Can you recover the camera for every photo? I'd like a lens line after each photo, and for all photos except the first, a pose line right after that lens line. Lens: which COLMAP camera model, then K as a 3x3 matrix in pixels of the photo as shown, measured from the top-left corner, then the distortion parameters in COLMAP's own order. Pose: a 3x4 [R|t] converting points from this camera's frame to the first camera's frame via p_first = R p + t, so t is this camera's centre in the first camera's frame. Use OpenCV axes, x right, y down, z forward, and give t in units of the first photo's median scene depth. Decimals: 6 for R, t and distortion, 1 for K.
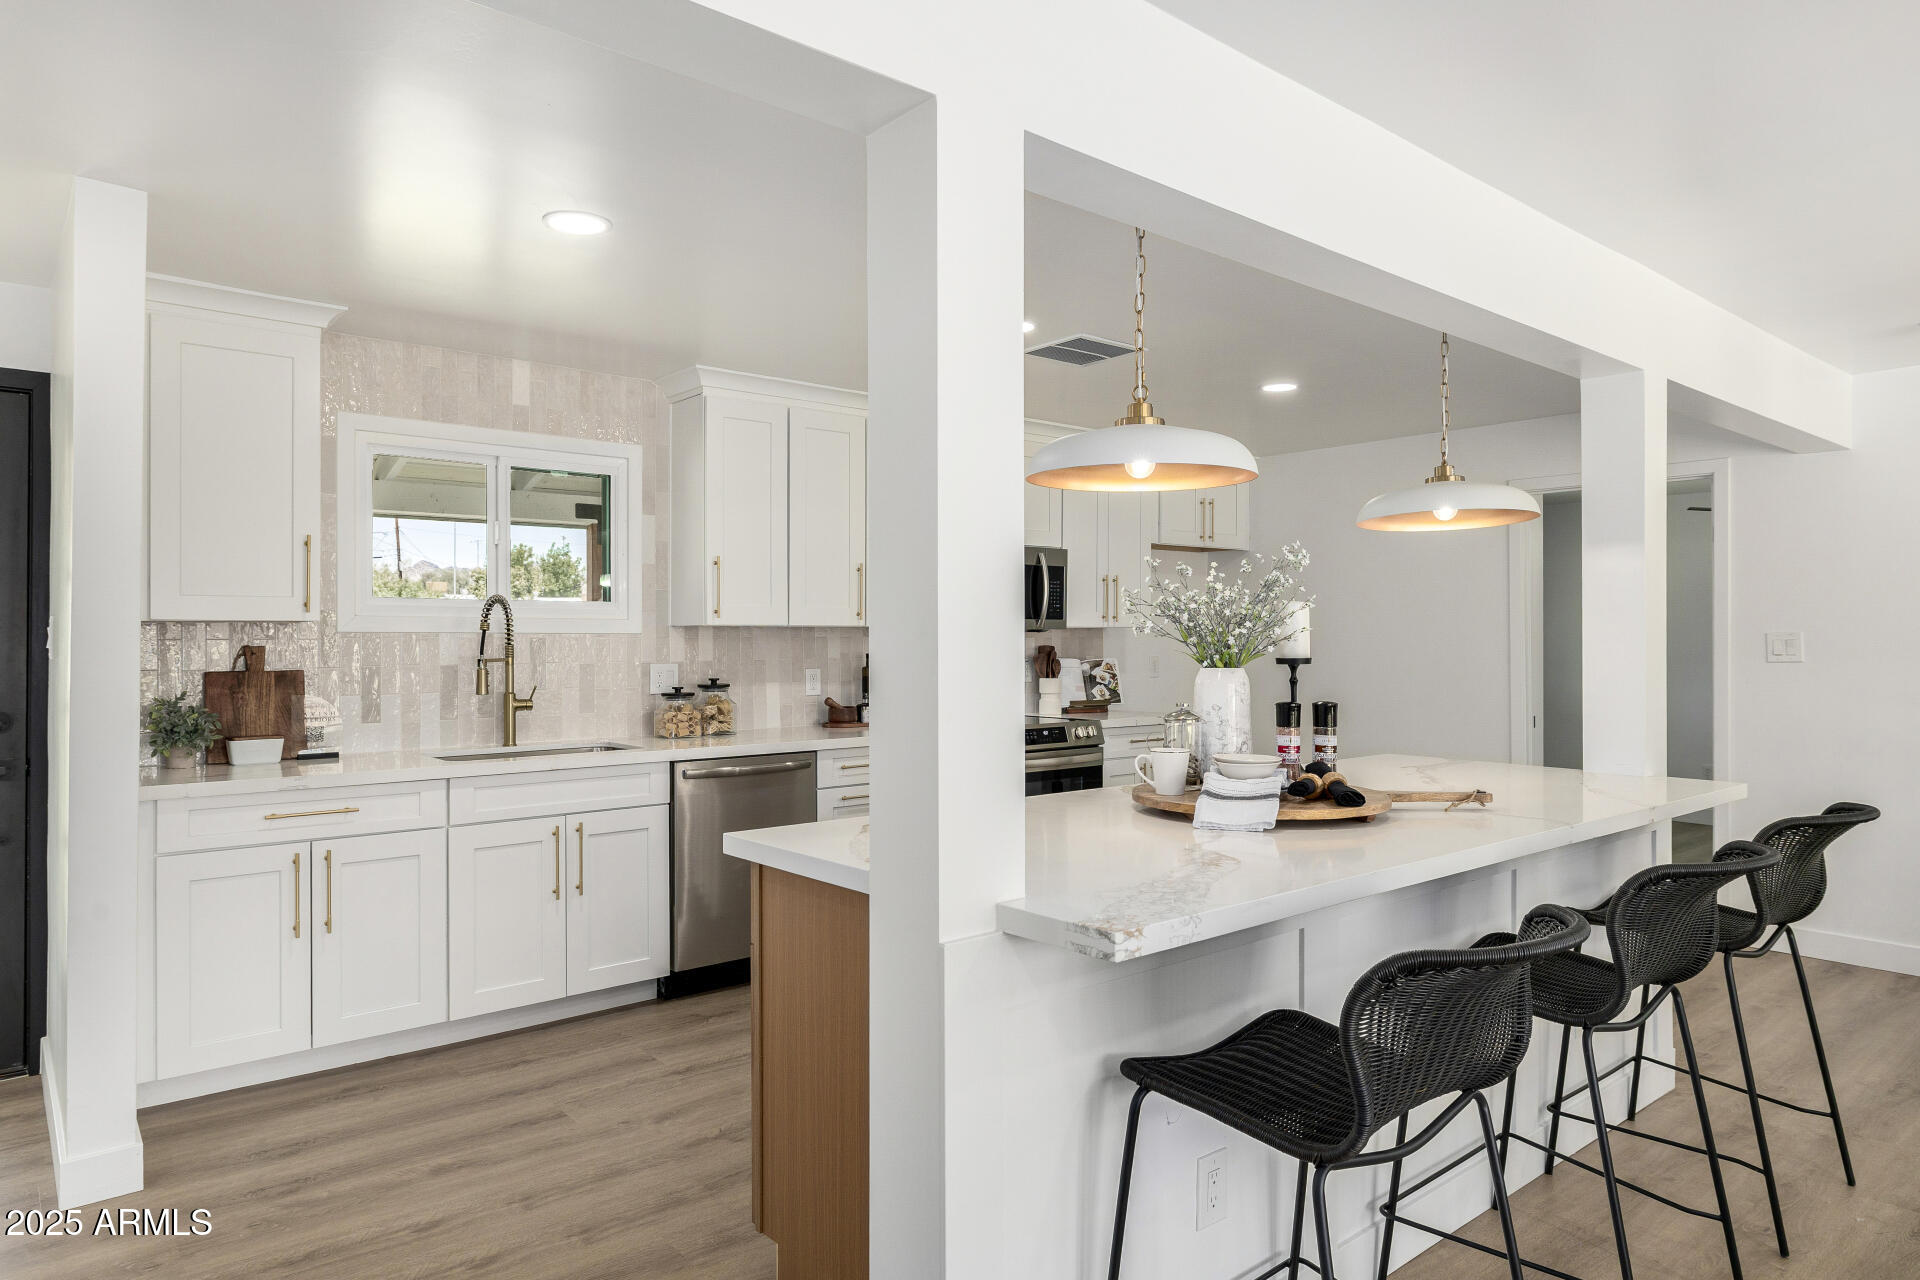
lens RADIAL K [[1165.5, 0, 959.2], [0, 1165.5, 630.1], [0, 0, 1]] dist [-0.003000, 0.005232]
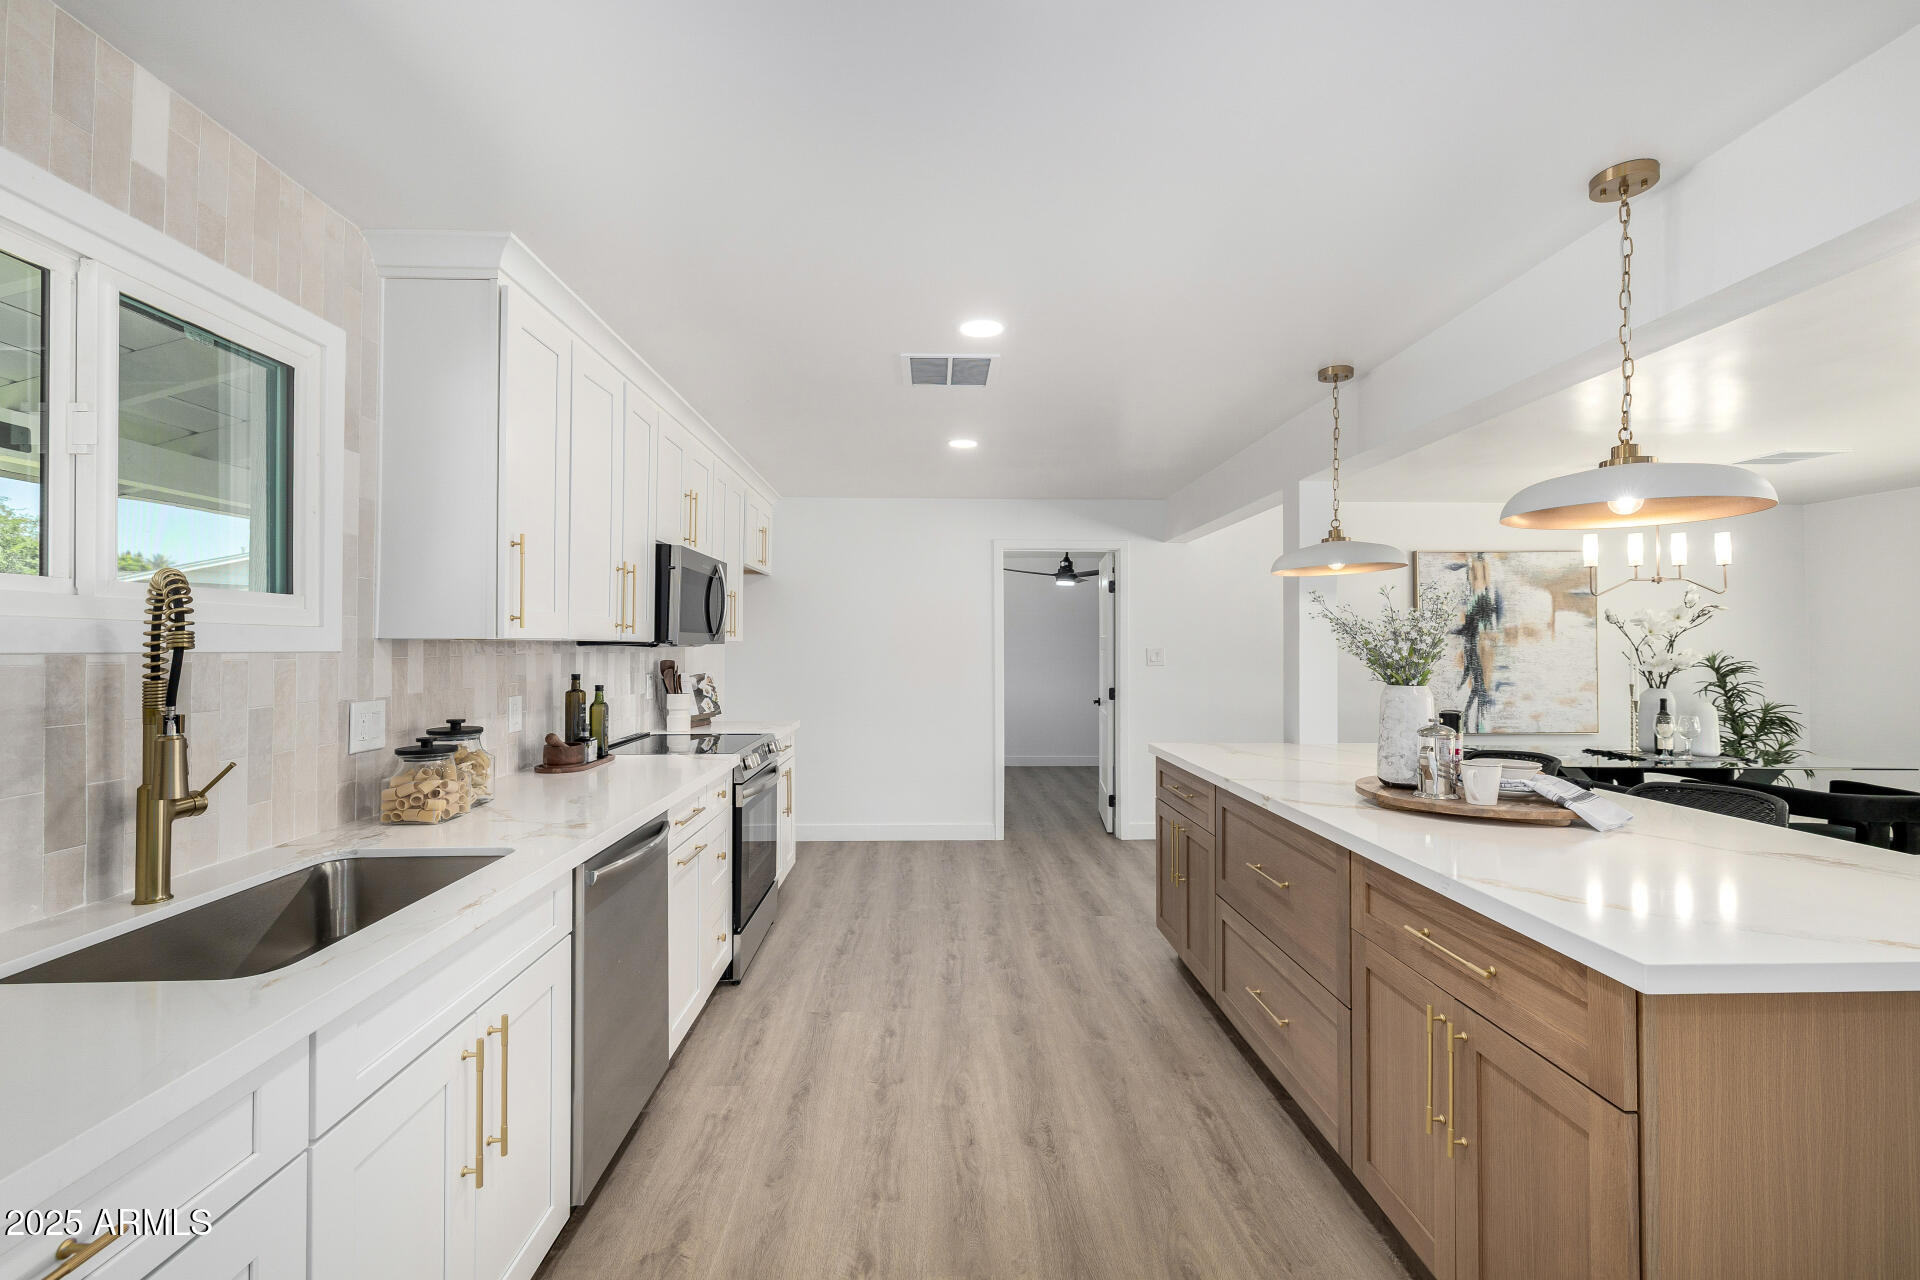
lens RADIAL K [[820.1, 0, 953.3], [0, 820.1, 635.1], [0, 0, 1]] dist [-0.002855, 0.001638]
pose [[0.622048, 0.012119, 0.782885, -0.455699], [-0.006479, 0.999926, -0.010330, -0.003338], [-0.782952, 0.001353, 0.622081, 0.571338]]
